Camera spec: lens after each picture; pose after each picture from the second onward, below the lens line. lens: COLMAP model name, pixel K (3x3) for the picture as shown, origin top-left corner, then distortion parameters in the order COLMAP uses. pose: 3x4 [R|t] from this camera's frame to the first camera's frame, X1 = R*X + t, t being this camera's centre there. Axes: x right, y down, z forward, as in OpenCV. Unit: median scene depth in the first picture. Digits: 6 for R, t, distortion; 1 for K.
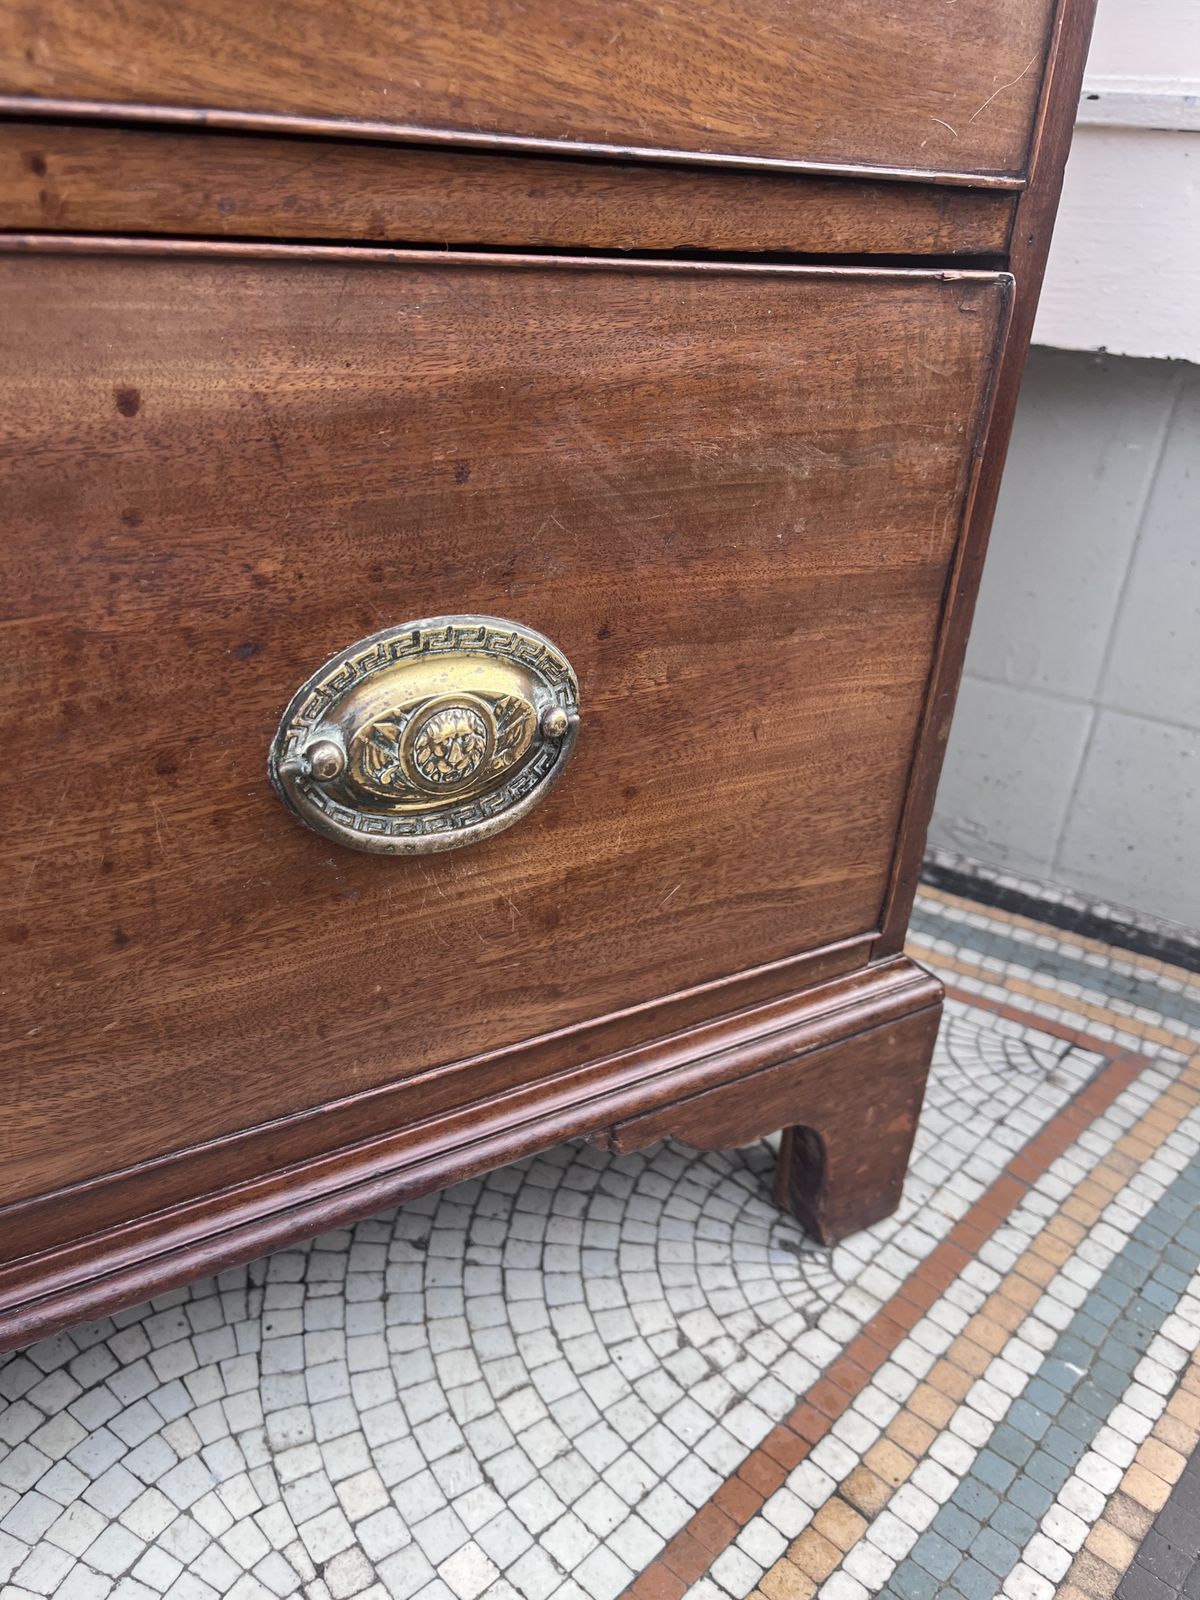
lens RADIAL K [[1243.8, 0, 600.0], [0, 1243.8, 800.0], [0, 0, 1]] dist [0.001199, 0.001315]
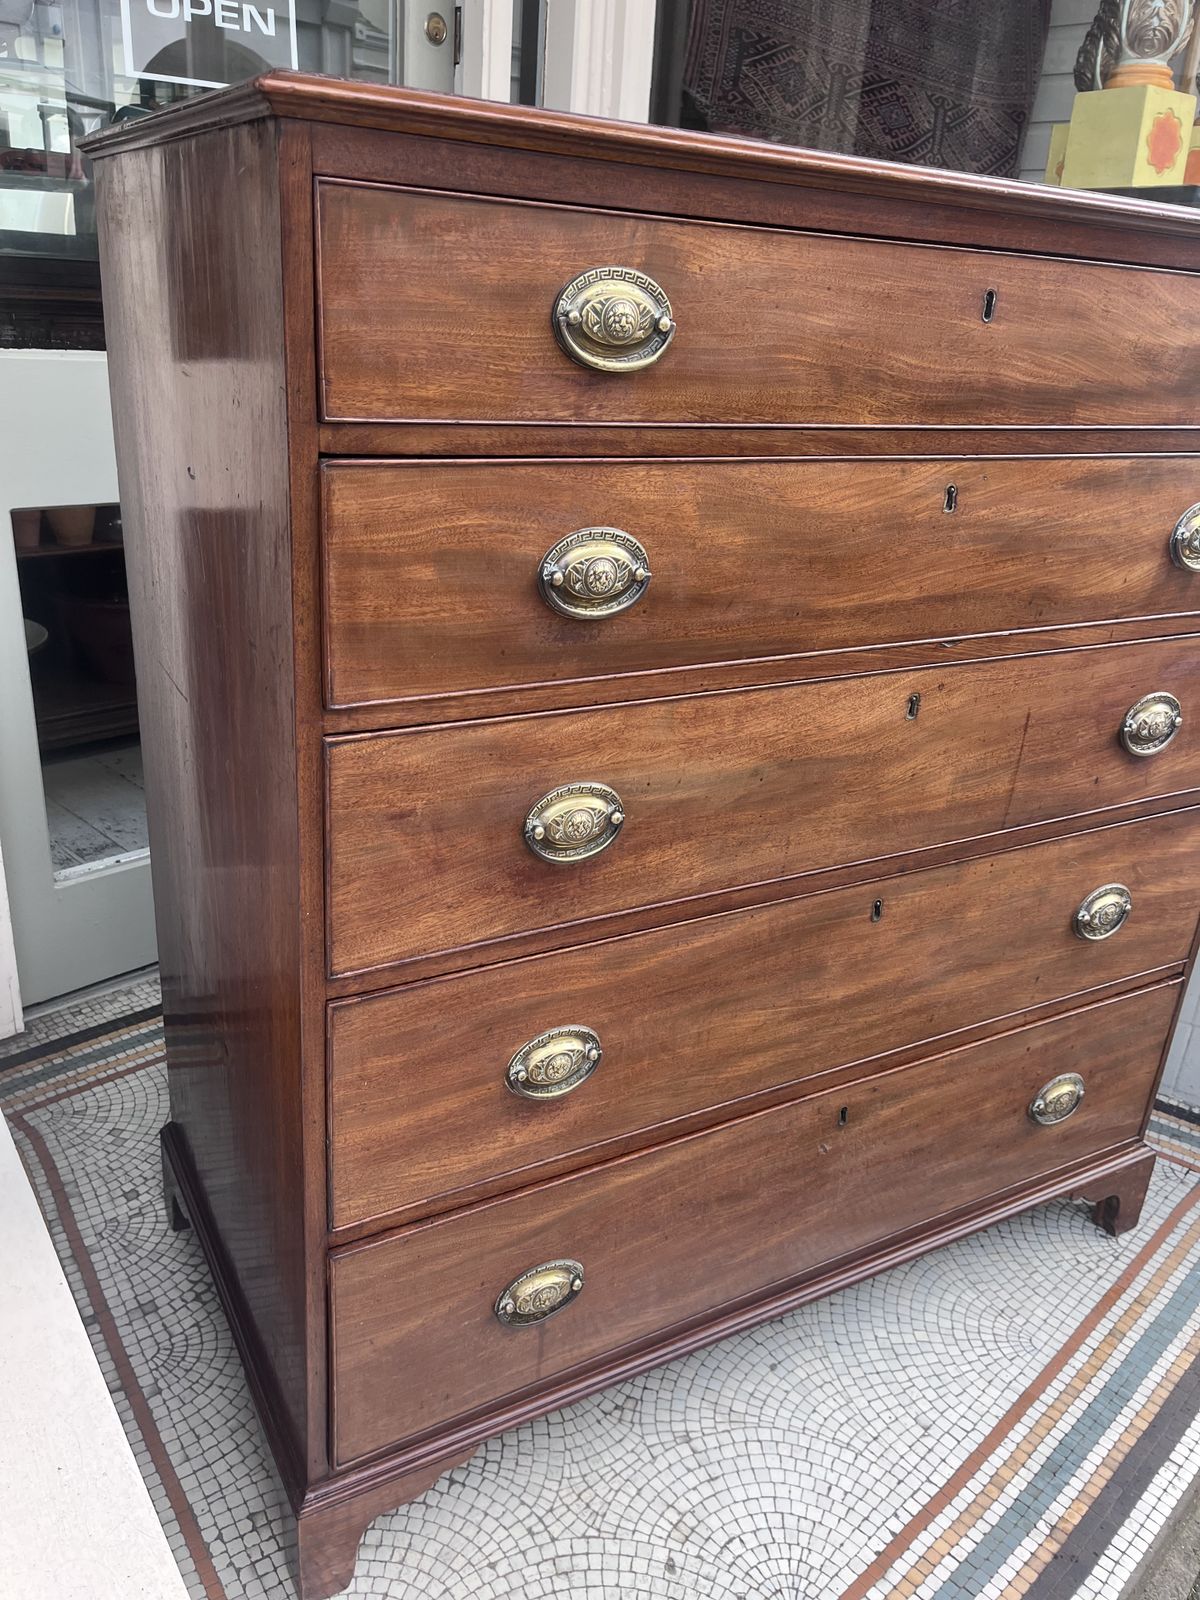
lens RADIAL K [[1212.8, 0, 585.5], [0, 1212.8, 808.5], [0, 0, 1]] dist [0.081035, -0.132011]
pose [[0.999101, 0.013025, -0.040355, -0.957541], [-0.015535, 0.997923, -0.062511, -0.456549], [0.039457, 0.063081, 0.997228, -2.014729]]
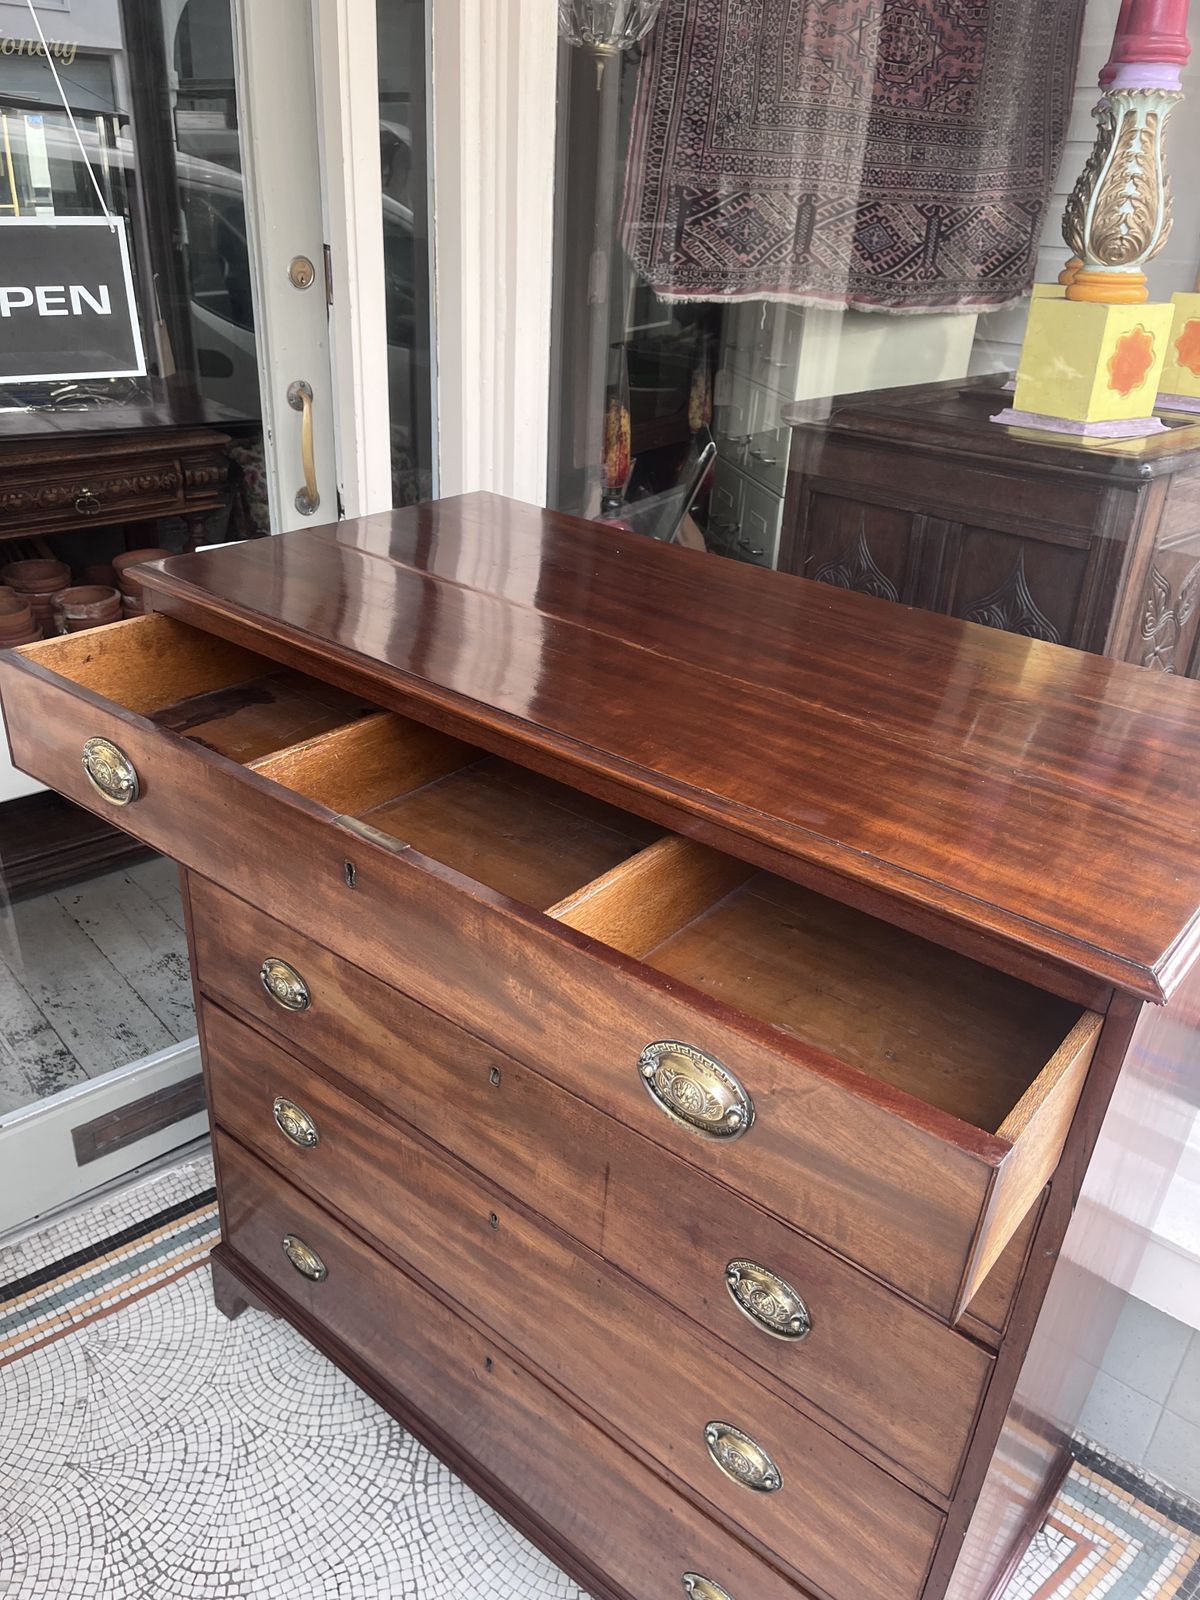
lens RADIAL K [[1211.9, 0, 589.9], [0, 1211.9, 803.4], [0, 0, 1]] dist [0.084683, -0.132977]
pose [[0.992618, 0.036587, -0.115632, -0.400969], [-0.034478, 0.999202, 0.020183, -1.544670], [0.116278, -0.016047, 0.993087, -1.824689]]
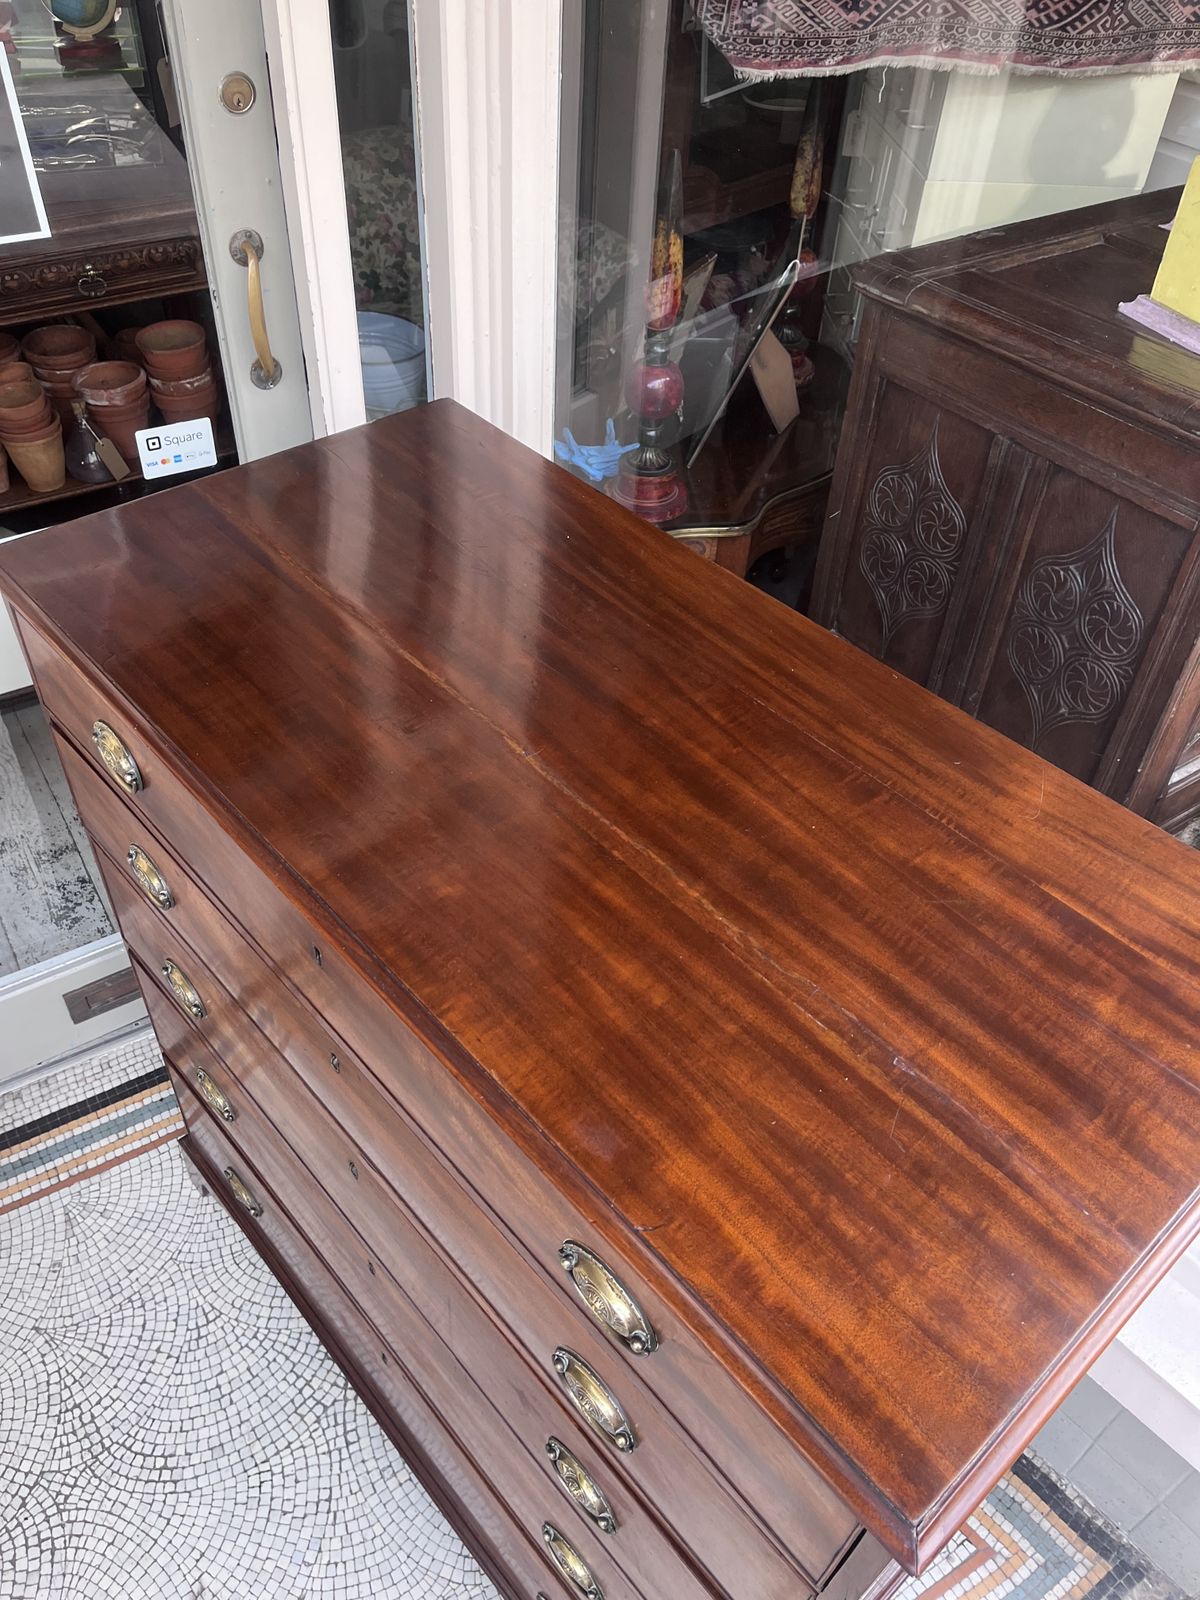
lens RADIAL K [[1210.1, 0, 590.4], [0, 1210.1, 808.4], [0, 0, 1]] dist [0.100993, -0.152016]
pose [[0.963039, 0.165288, -0.212686, -0.079991], [-0.096931, 0.949353, 0.298885, -2.242330], [0.251316, -0.267223, 0.930286, -1.320872]]
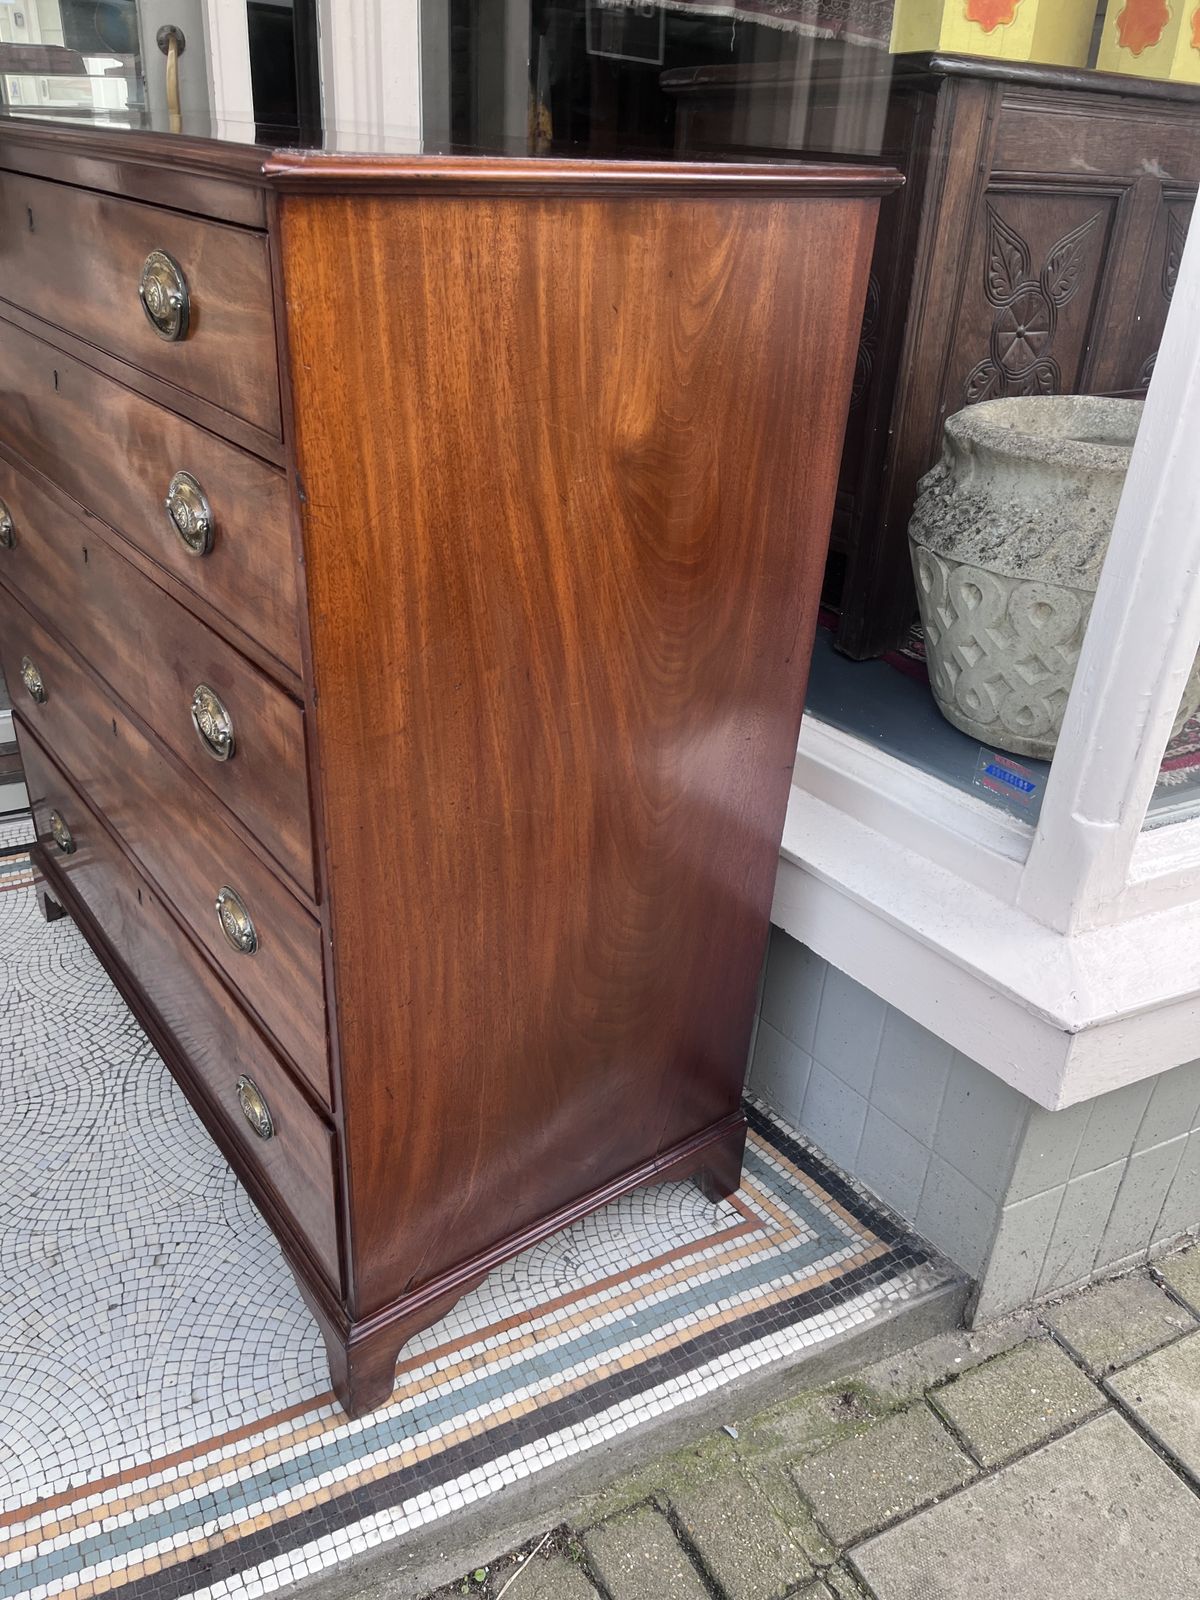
lens RADIAL K [[1212.2, 0, 592.1], [0, 1212.2, 810.4], [0, 0, 1]] dist [0.079975, -0.124007]
pose [[0.938028, 0.149396, -0.312705, 0.884556], [-0.137089, 0.988672, 0.061112, -0.796621], [0.318293, -0.014456, 0.947882, -1.547409]]
